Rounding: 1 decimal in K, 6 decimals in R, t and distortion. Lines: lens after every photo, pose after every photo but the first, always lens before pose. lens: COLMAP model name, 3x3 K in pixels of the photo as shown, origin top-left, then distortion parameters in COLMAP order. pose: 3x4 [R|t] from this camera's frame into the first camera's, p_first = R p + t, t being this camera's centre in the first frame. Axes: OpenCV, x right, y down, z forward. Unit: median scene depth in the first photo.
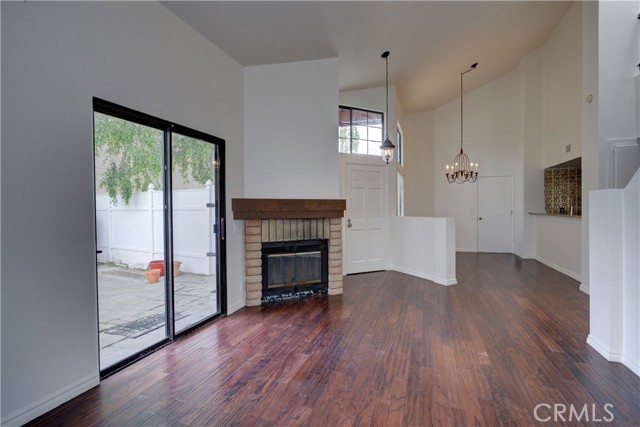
lens RADIAL K [[315.1, 0, 330.6], [0, 315.1, 212.6], [0, 0, 1]] dist [-0.014227, 0.004354]
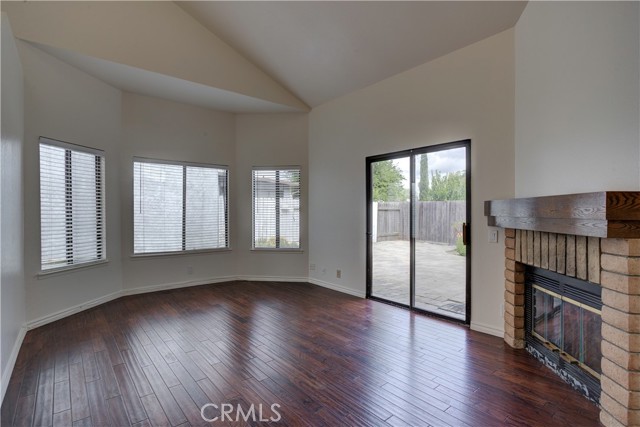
lens RADIAL K [[315.1, 0, 323.3], [0, 315.1, 212.2], [0, 0, 1]] dist [-0.014227, 0.004354]
pose [[-0.524556, 0.004435, -0.851365, 0.554255], [-0.012627, 0.999836, 0.012989, -0.017407], [0.851283, 0.017564, -0.524413, 0.912183]]
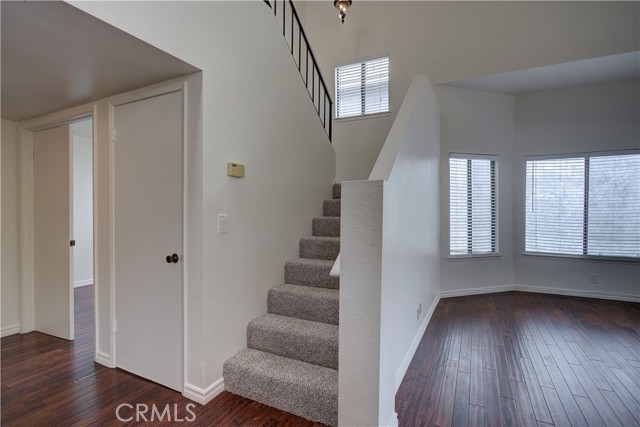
lens RADIAL K [[315.1, 0, 318.3], [0, 315.1, 213.0], [0, 0, 1]] dist [-0.014227, 0.004354]
pose [[-0.989693, 0.002402, 0.143185, 0.539066], [0.005868, 0.999700, 0.023793, -0.017114], [-0.143085, 0.024388, -0.989410, 0.976699]]
